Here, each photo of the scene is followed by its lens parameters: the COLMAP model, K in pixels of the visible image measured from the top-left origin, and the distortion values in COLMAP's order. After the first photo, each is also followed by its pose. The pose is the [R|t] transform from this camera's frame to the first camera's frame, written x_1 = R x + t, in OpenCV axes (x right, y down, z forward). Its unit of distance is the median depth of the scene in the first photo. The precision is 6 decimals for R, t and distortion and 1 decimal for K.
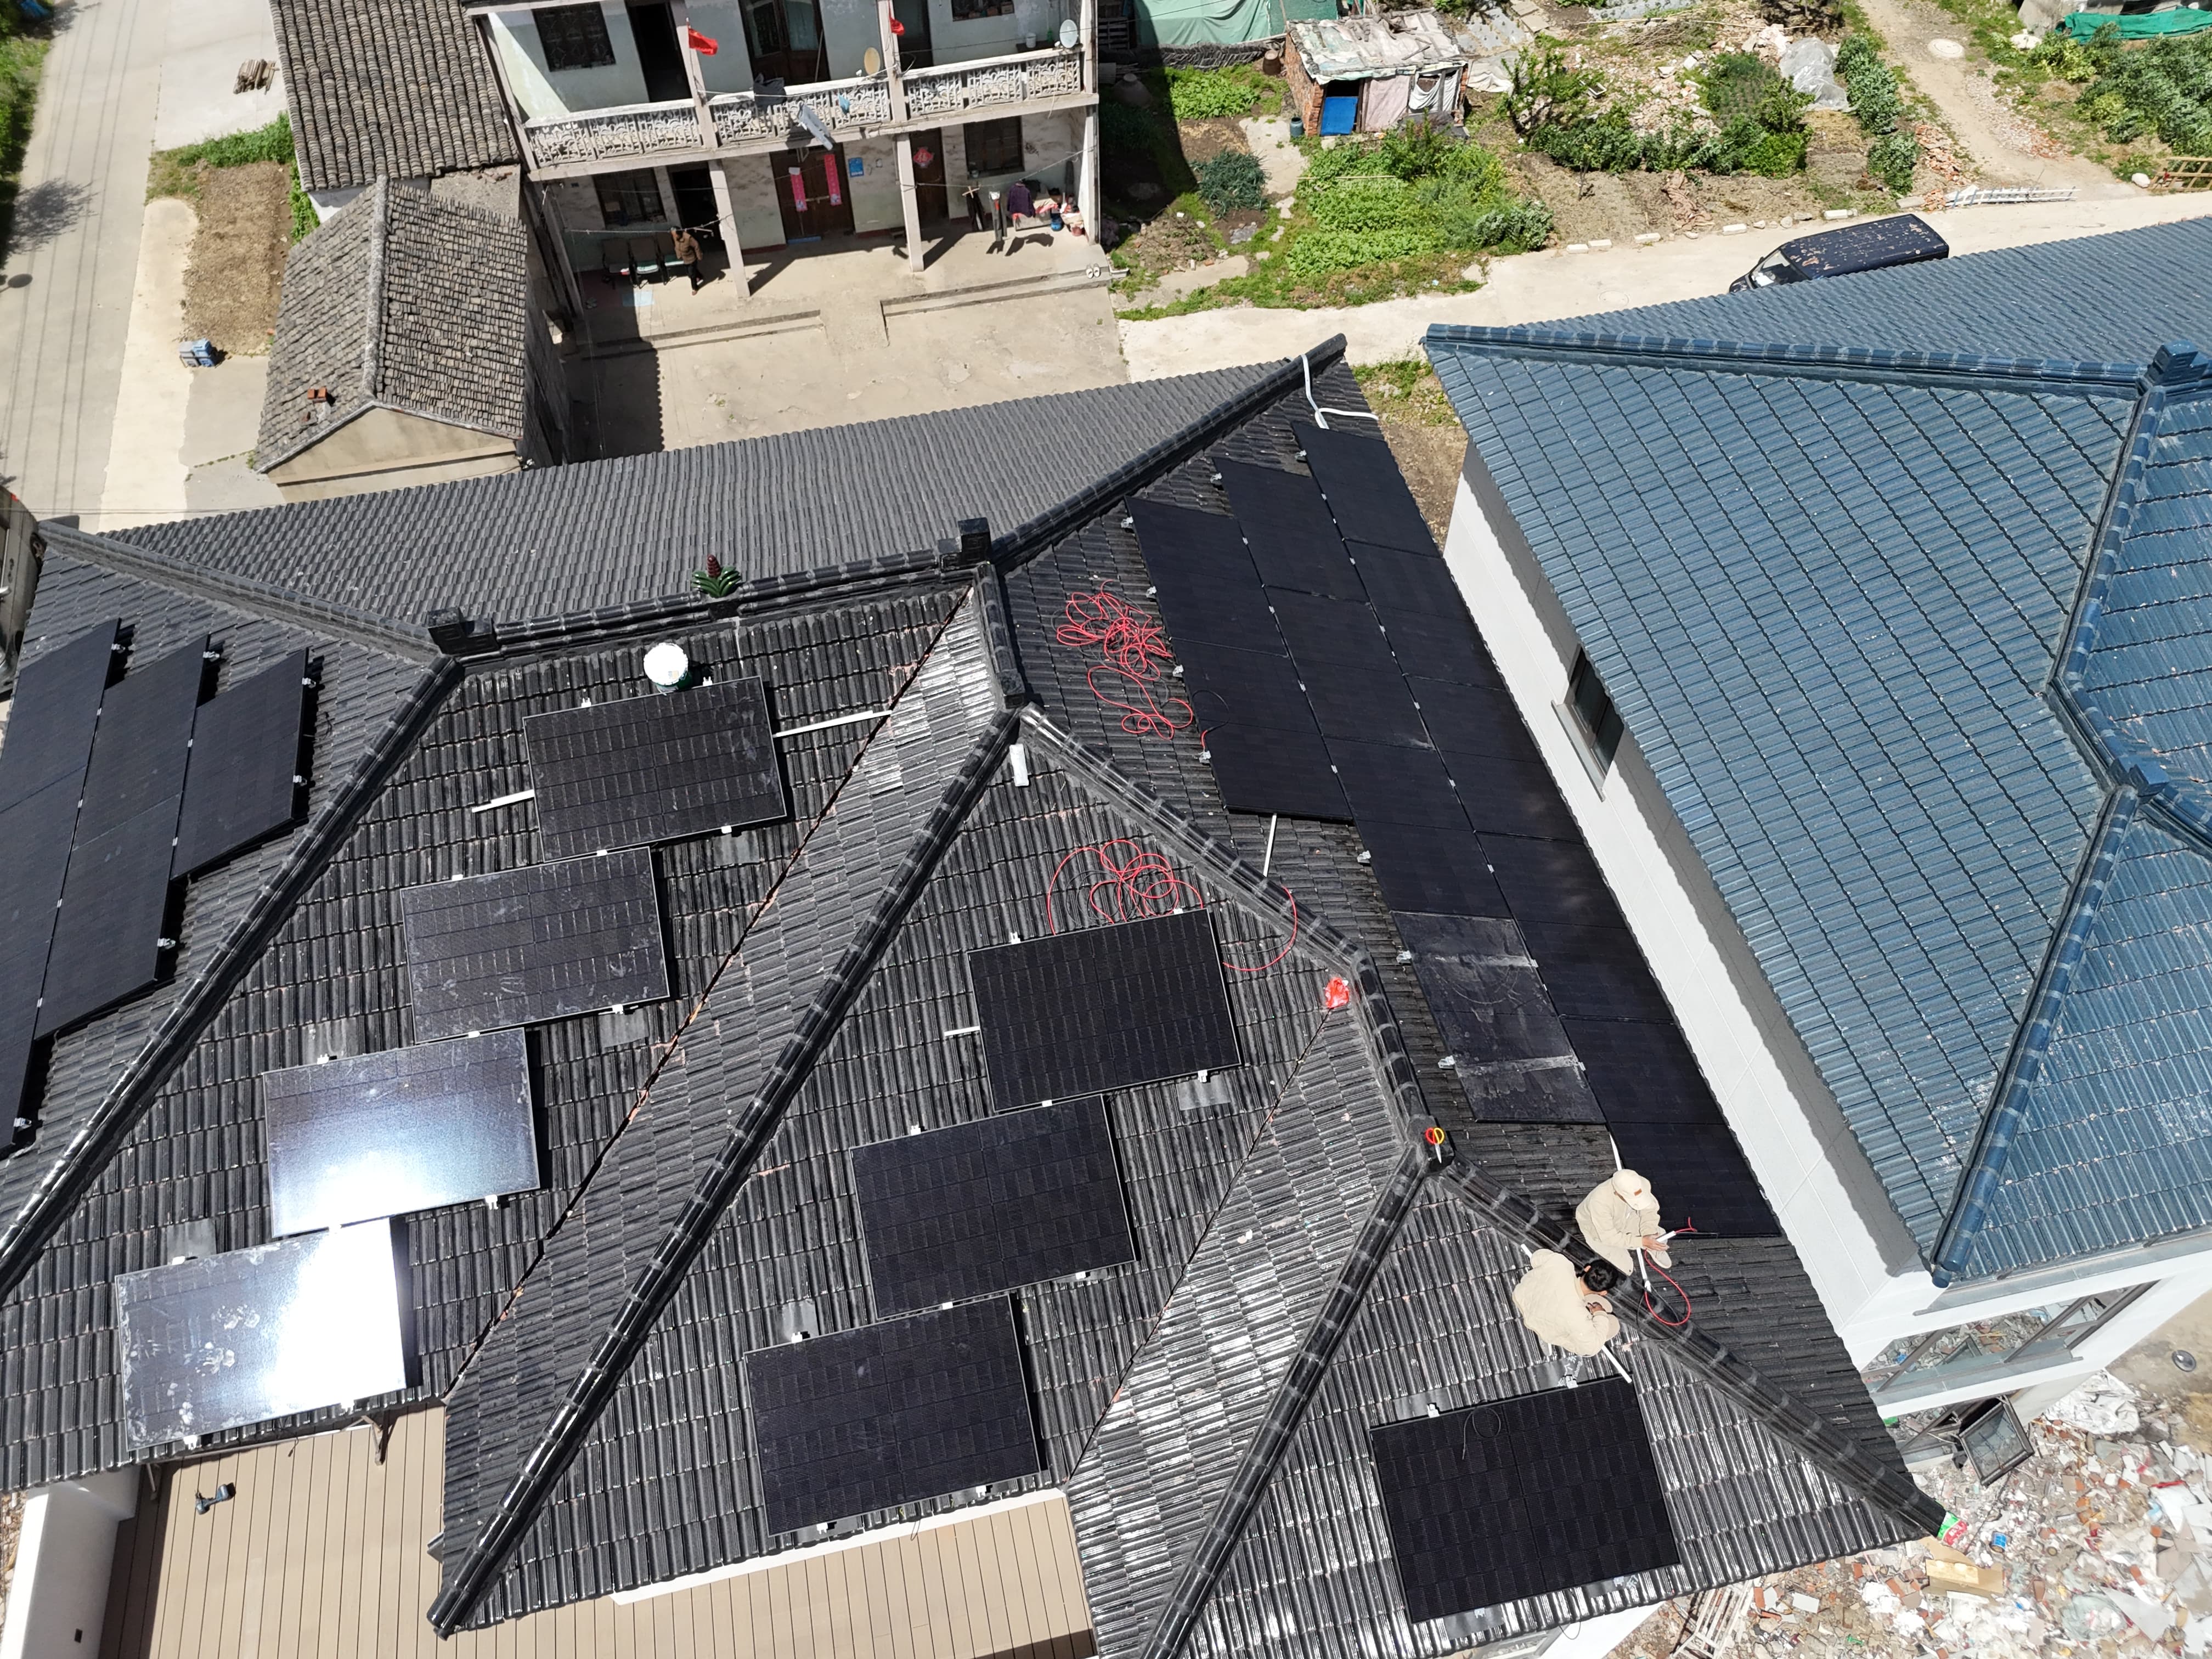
lens RADIAL K [[1625.3, 0, 1109.2], [0, 1625.3, 826.4], [0, 0, 1]] dist [0.067817, -0.058103]
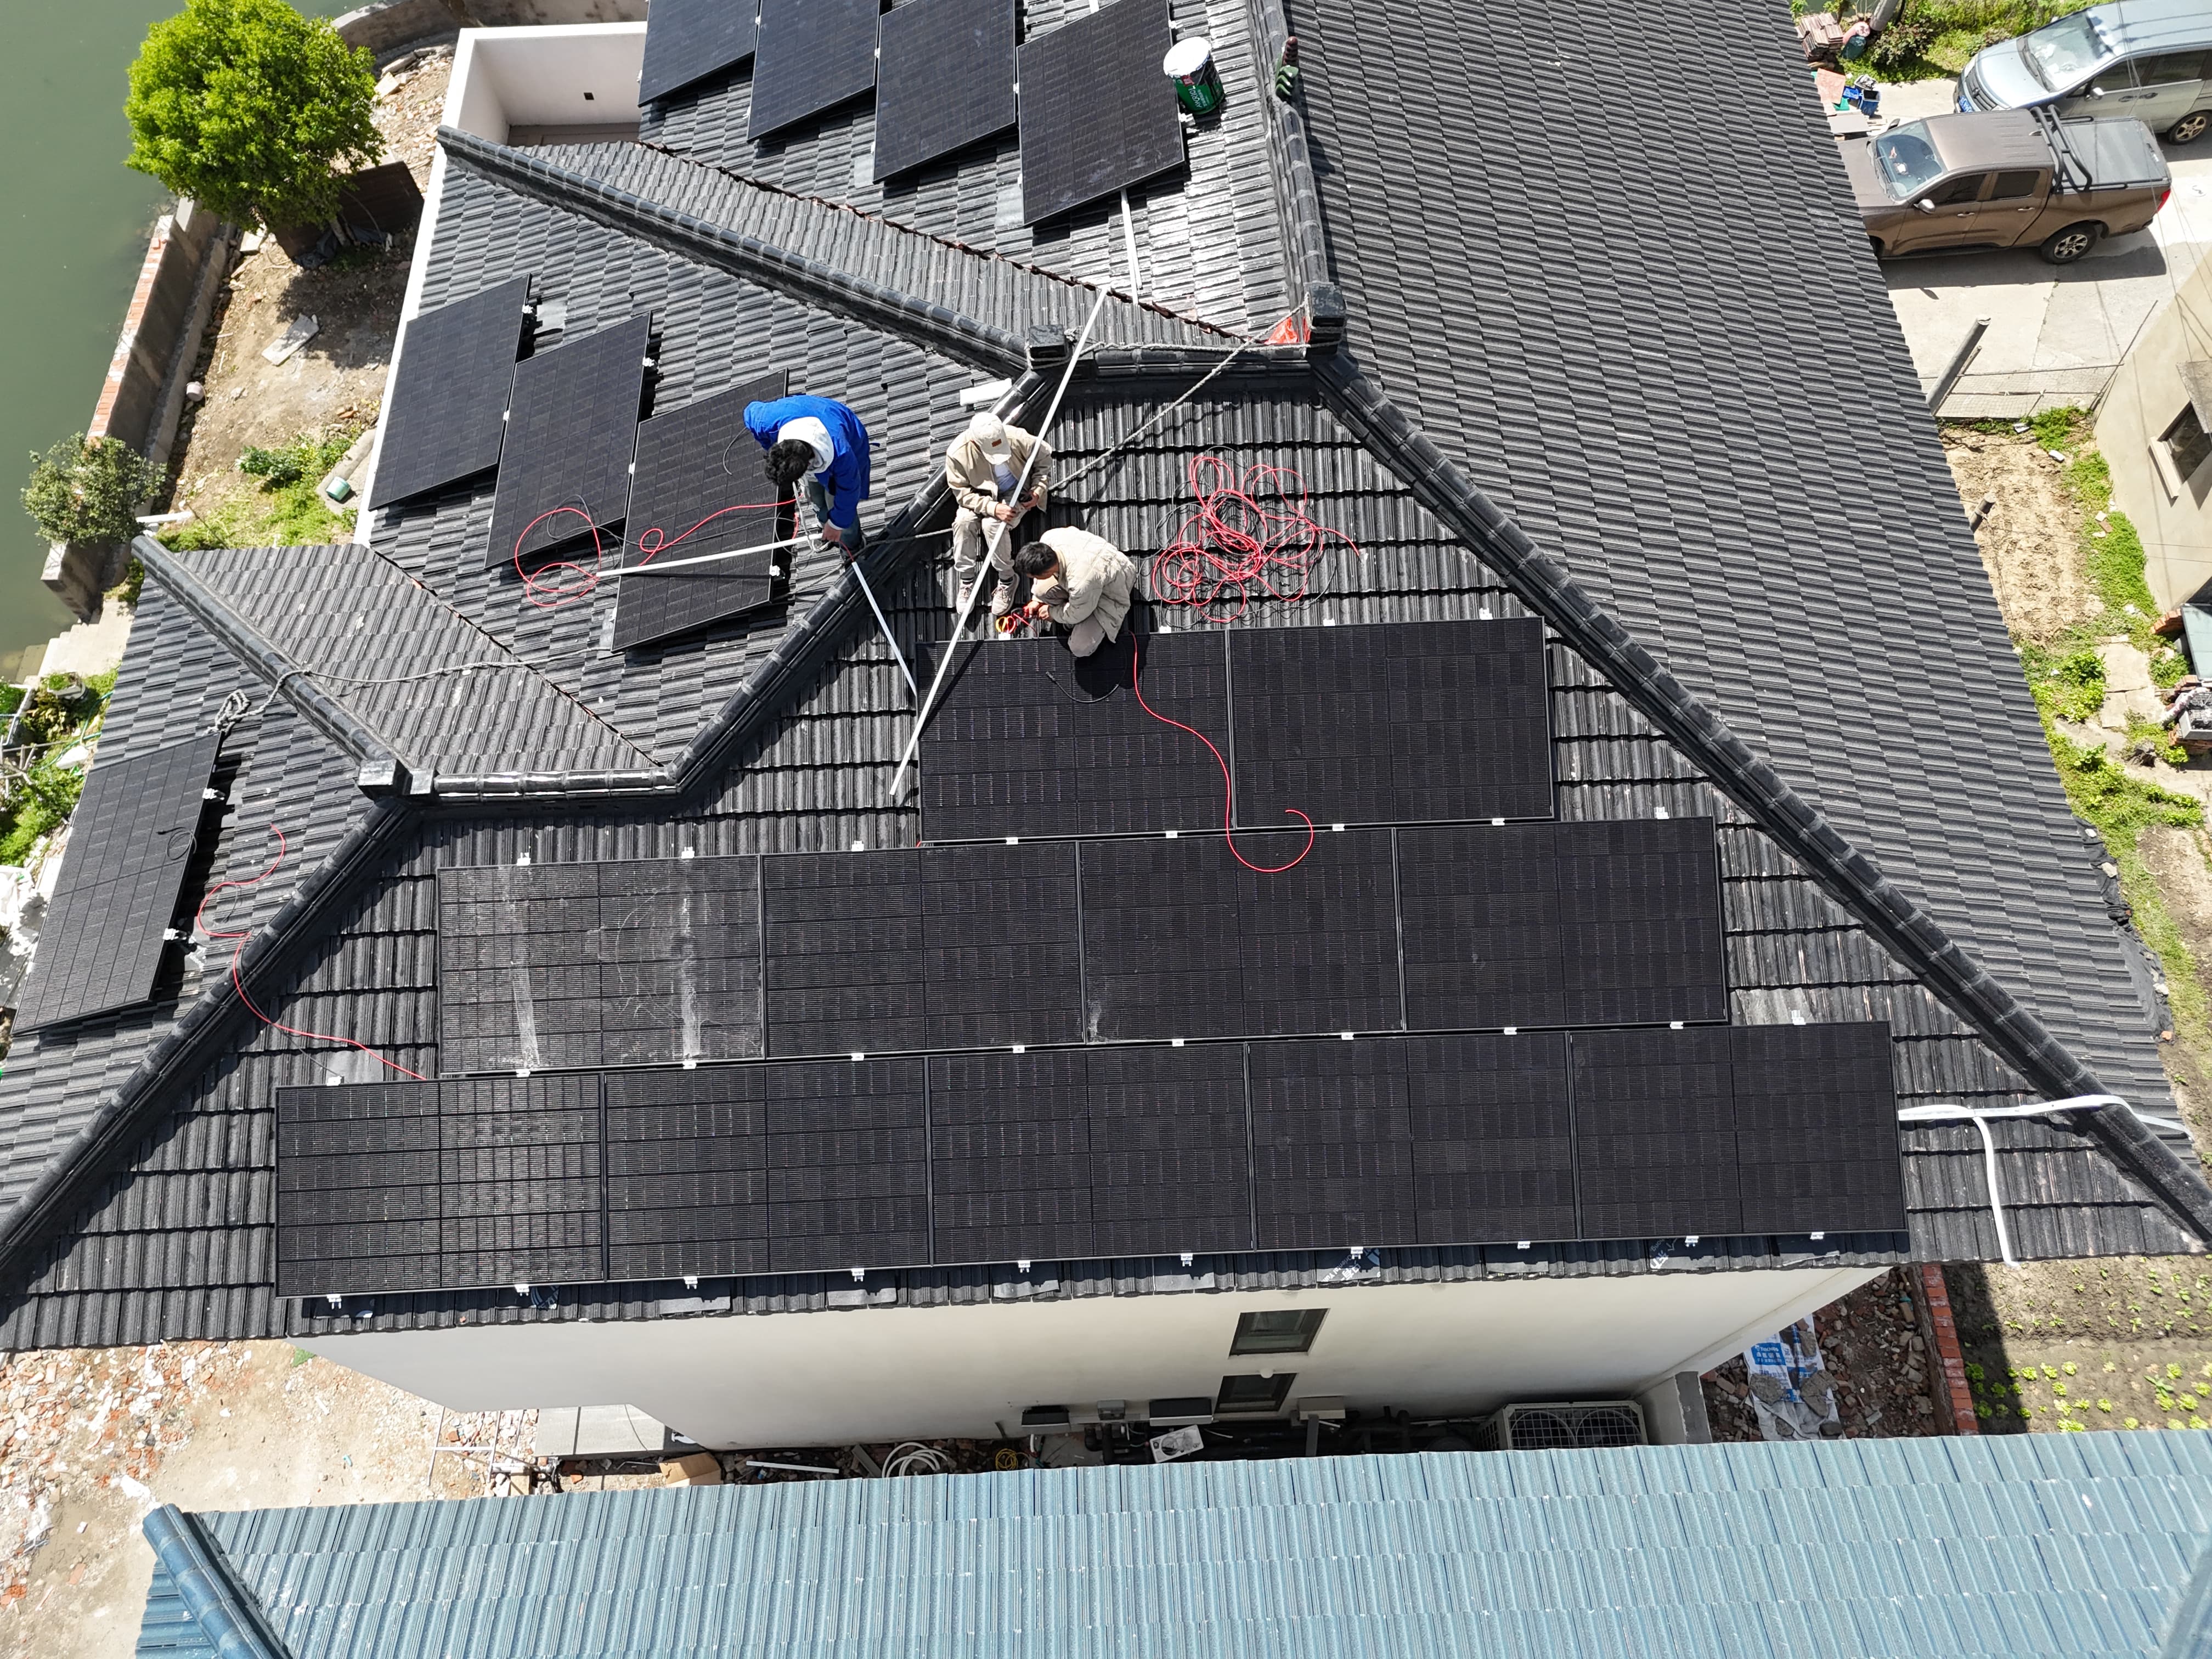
lens RADIAL K [[1625.3, 0, 1107.2], [0, 1625.3, 829.1], [0, 0, 1]] dist [0.067817, -0.058103]
pose [[-0.177827, 0.877369, -0.445647, 0.353745], [-0.771003, 0.157192, 0.617126, -0.402267], [0.611499, 0.453337, 0.648502, 0.460738]]
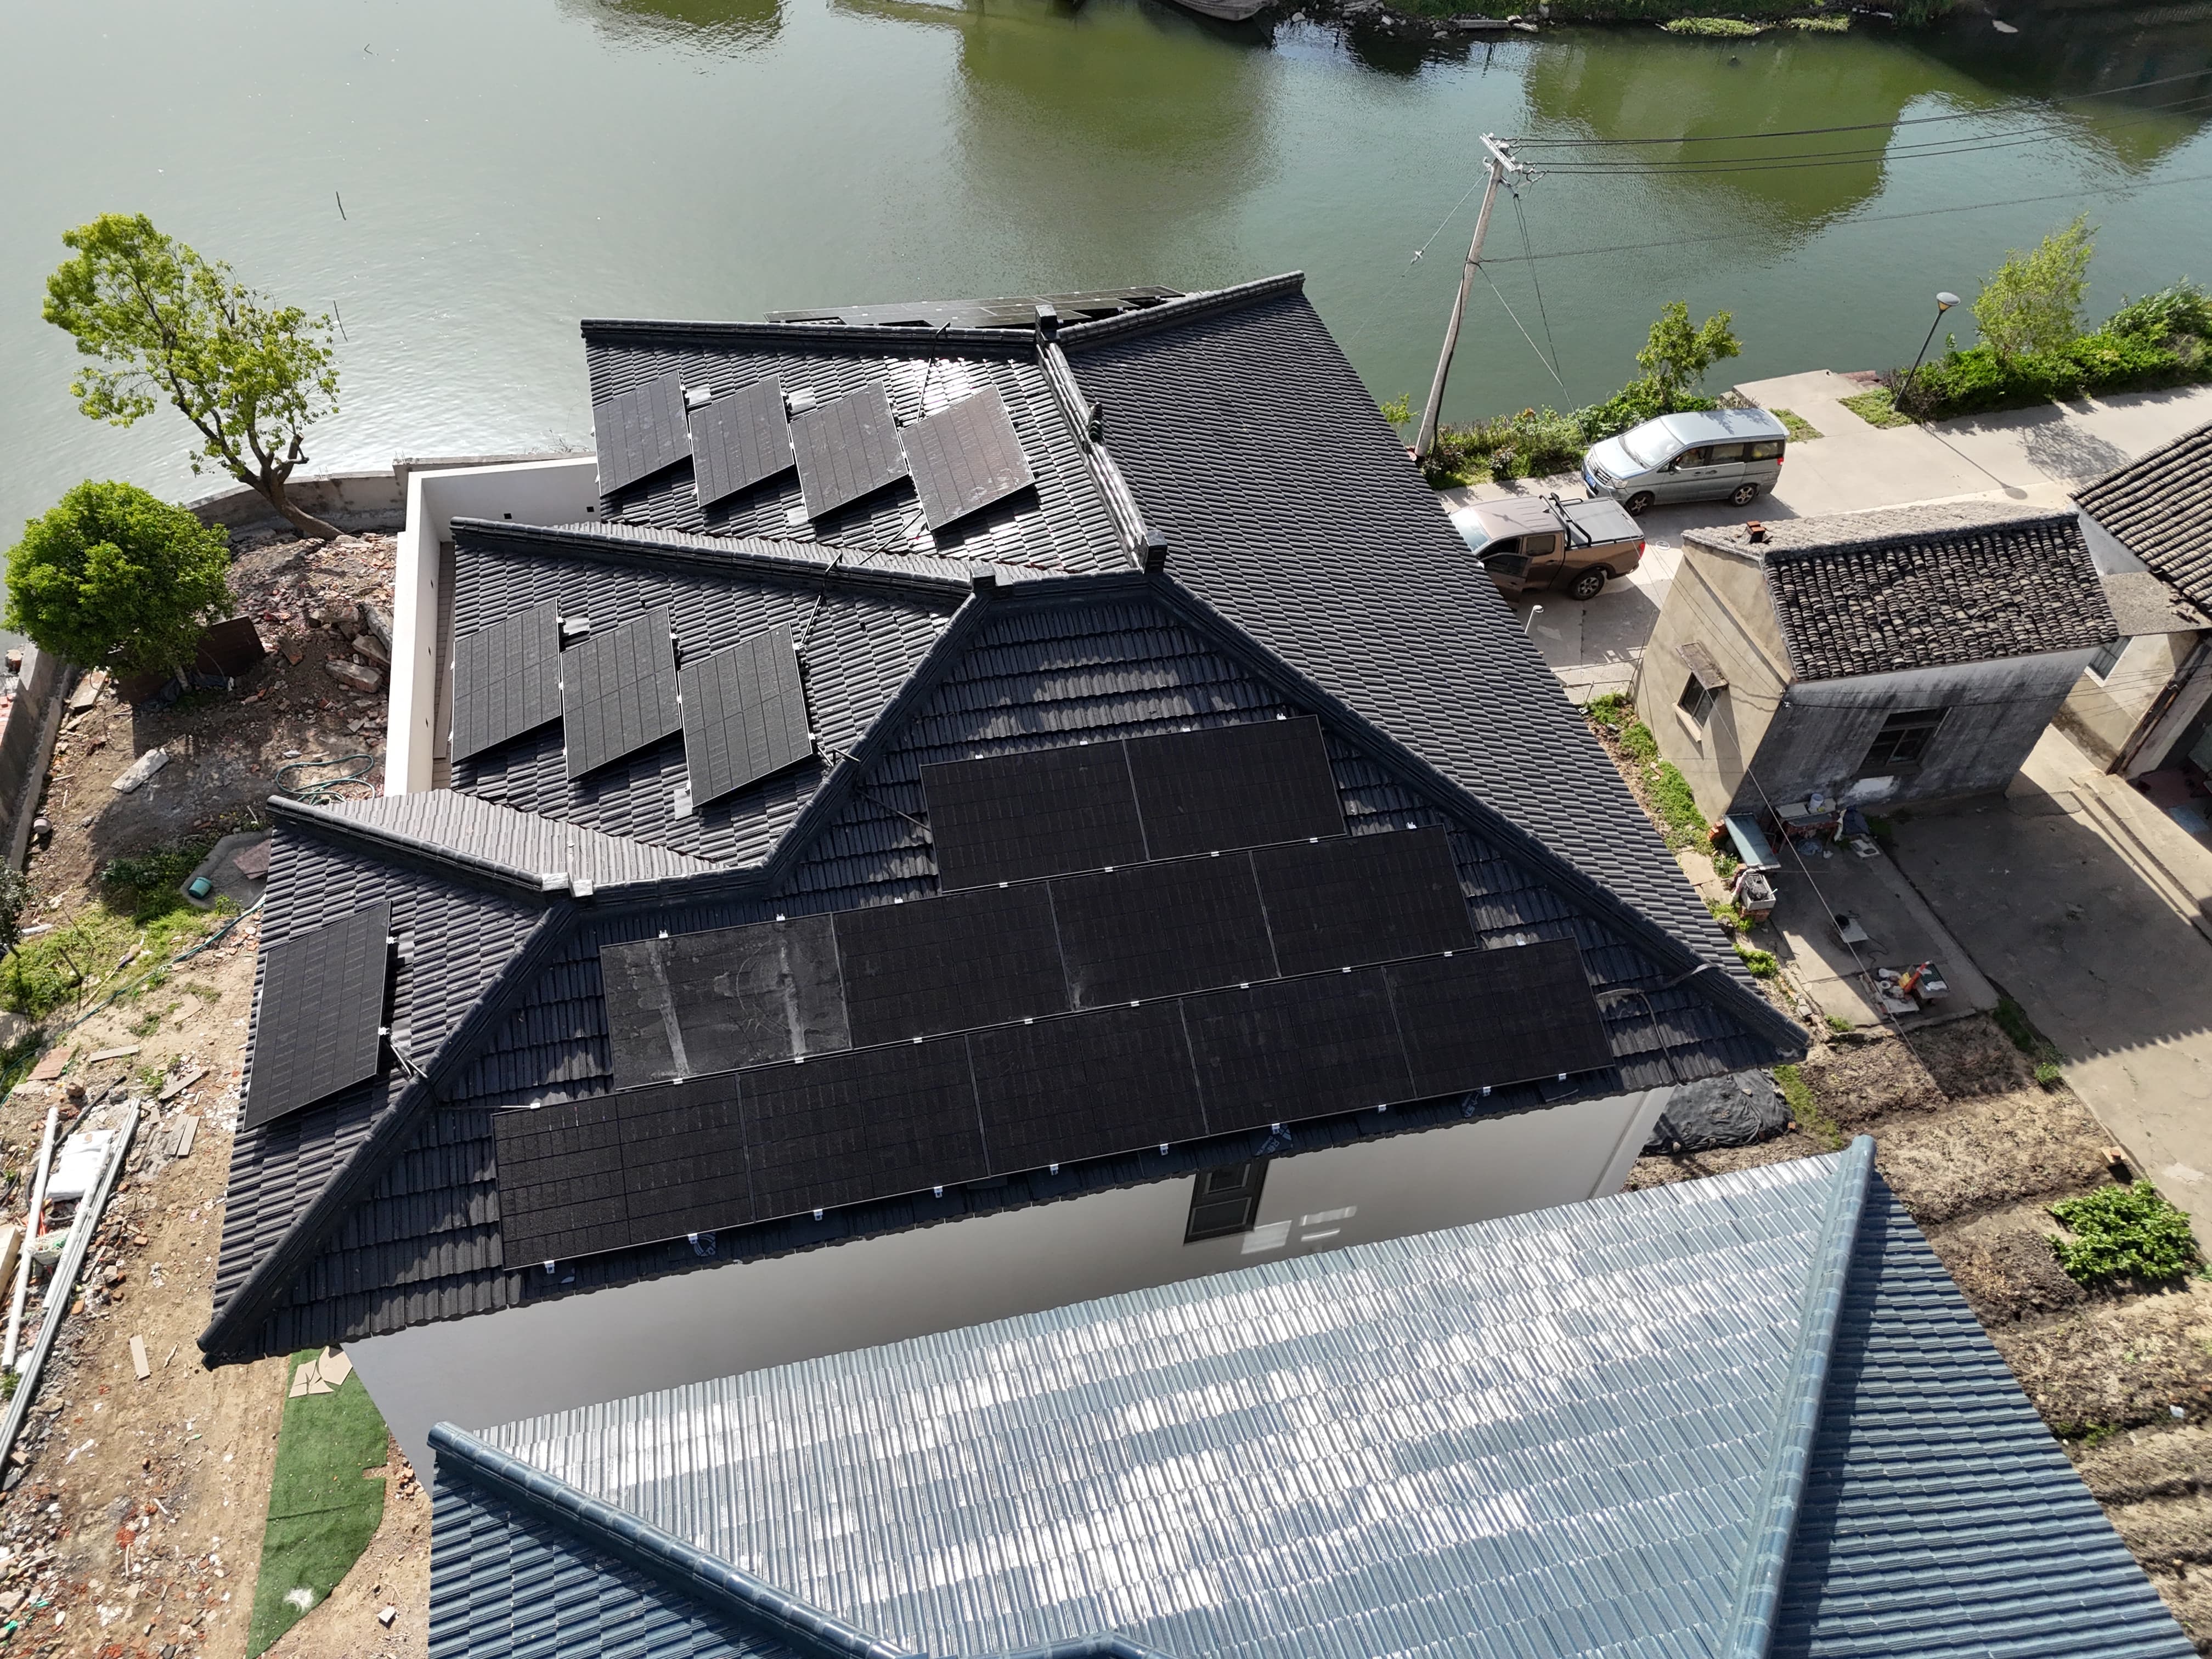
lens RADIAL K [[1625.3, 0, 1110.0], [0, 1625.3, 833.7], [0, 0, 1]] dist [0.067817, -0.058103]
pose [[0.031625, 0.733721, -0.678714, 0.657206], [-0.831371, 0.396250, 0.389627, -0.407183], [0.554818, 0.551941, 0.622526, 0.307477]]
